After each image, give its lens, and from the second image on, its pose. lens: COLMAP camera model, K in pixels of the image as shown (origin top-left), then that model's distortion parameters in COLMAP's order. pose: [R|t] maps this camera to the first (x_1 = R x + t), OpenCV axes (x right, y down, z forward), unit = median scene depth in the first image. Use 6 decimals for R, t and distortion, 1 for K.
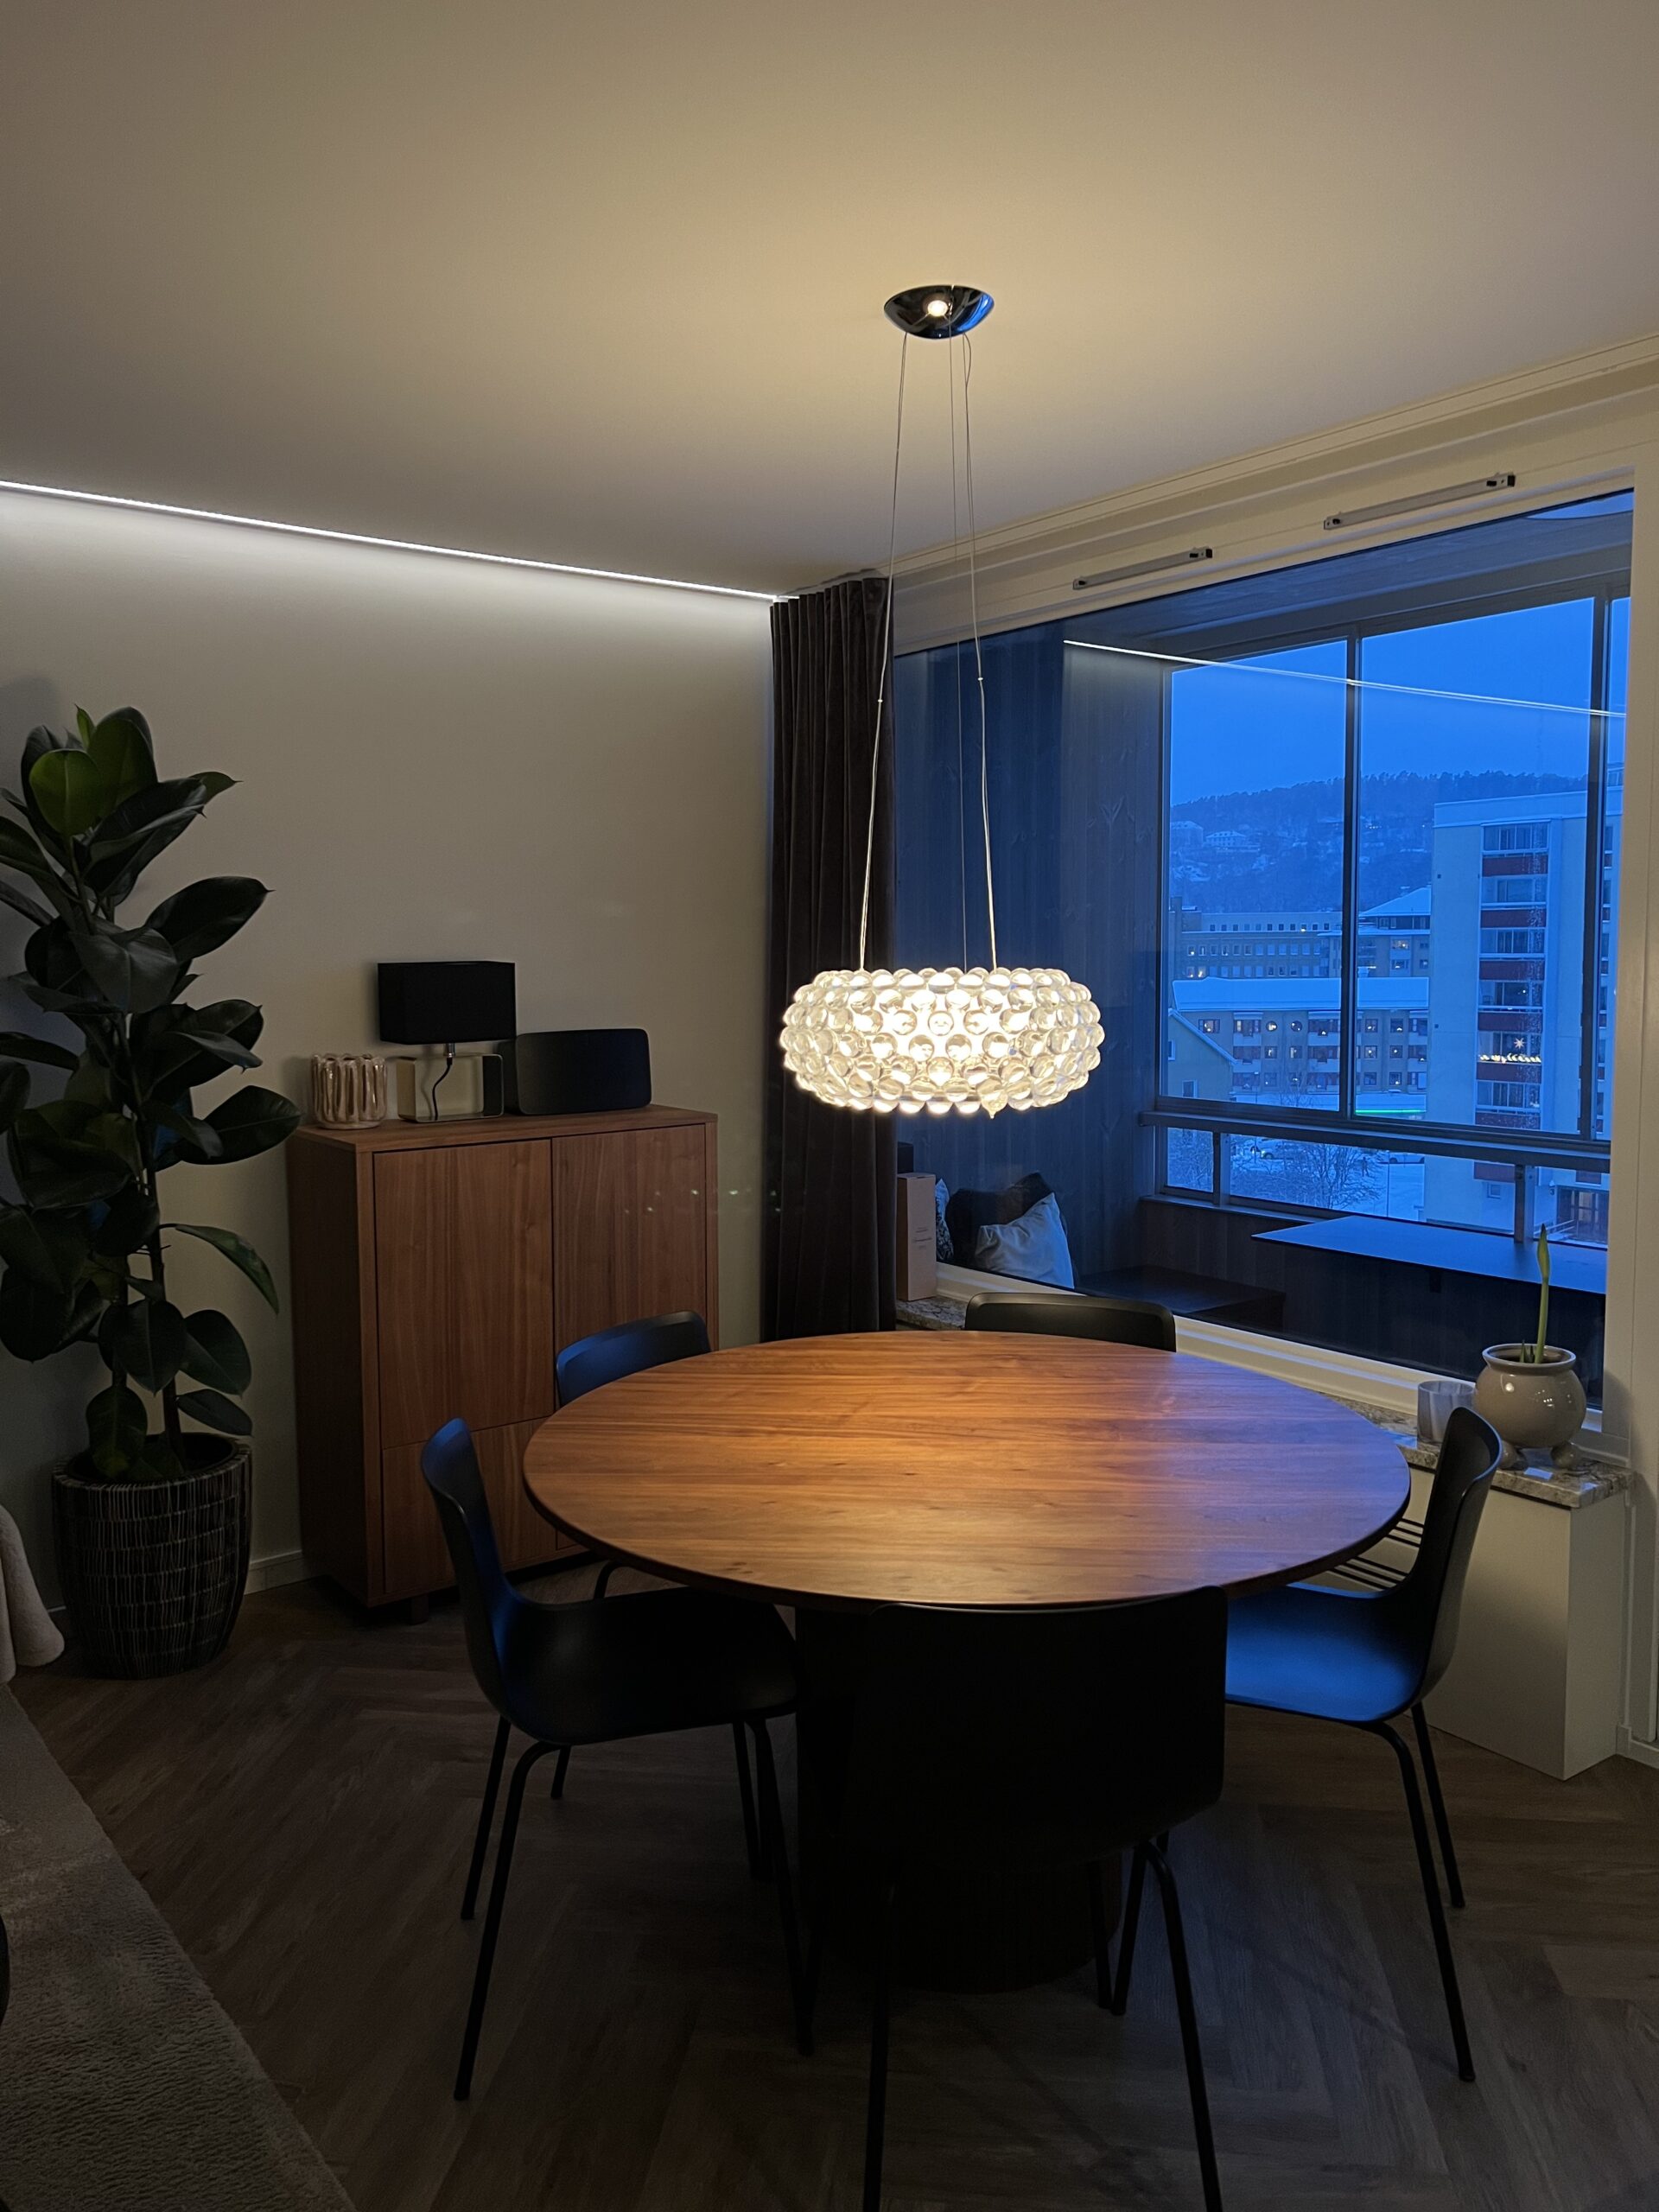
lens RADIAL K [[1674.9, 0, 835.1], [0, 1674.9, 1100.0], [0, 0, 1]] dist [0.033765, -0.048117]
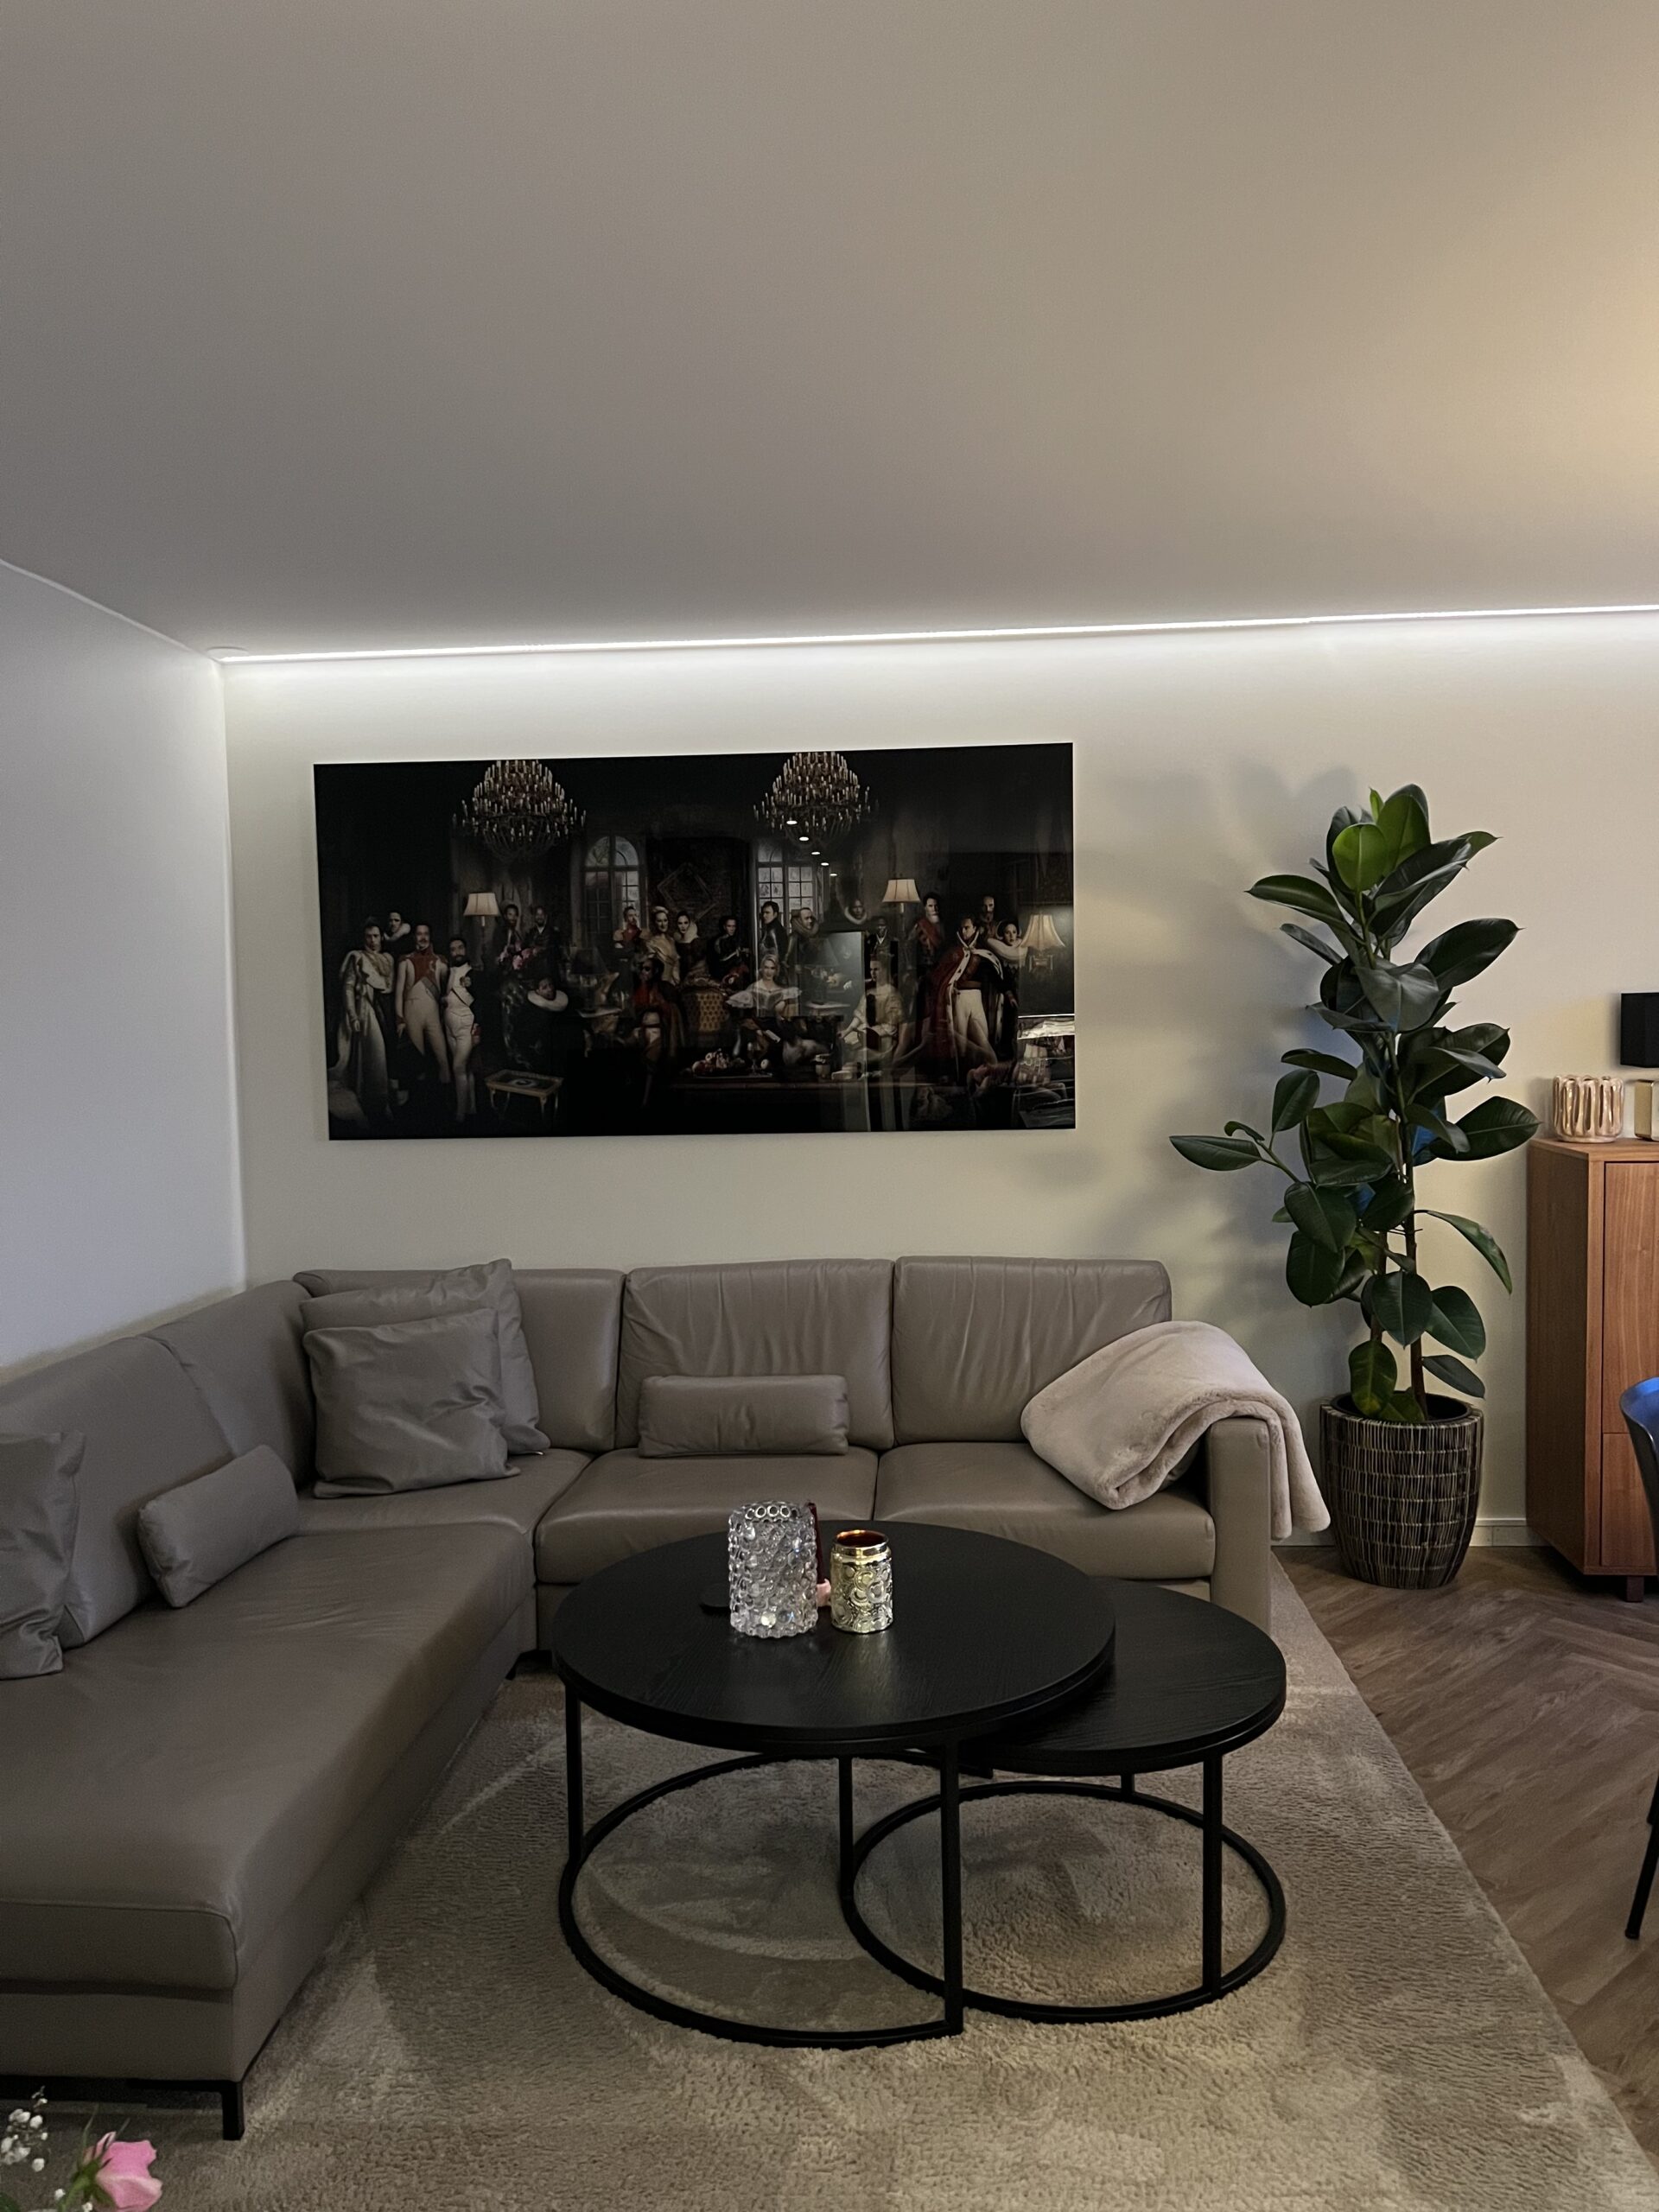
lens RADIAL K [[1674.9, 0, 835.1], [0, 1674.9, 1100.0], [0, 0, 1]] dist [0.033765, -0.048117]
pose [[0.753021, 0.032047, -0.657216, 0.074638], [-0.051744, 0.998604, -0.010593, 0.029897], [0.655959, 0.041983, 0.753628, -0.182707]]
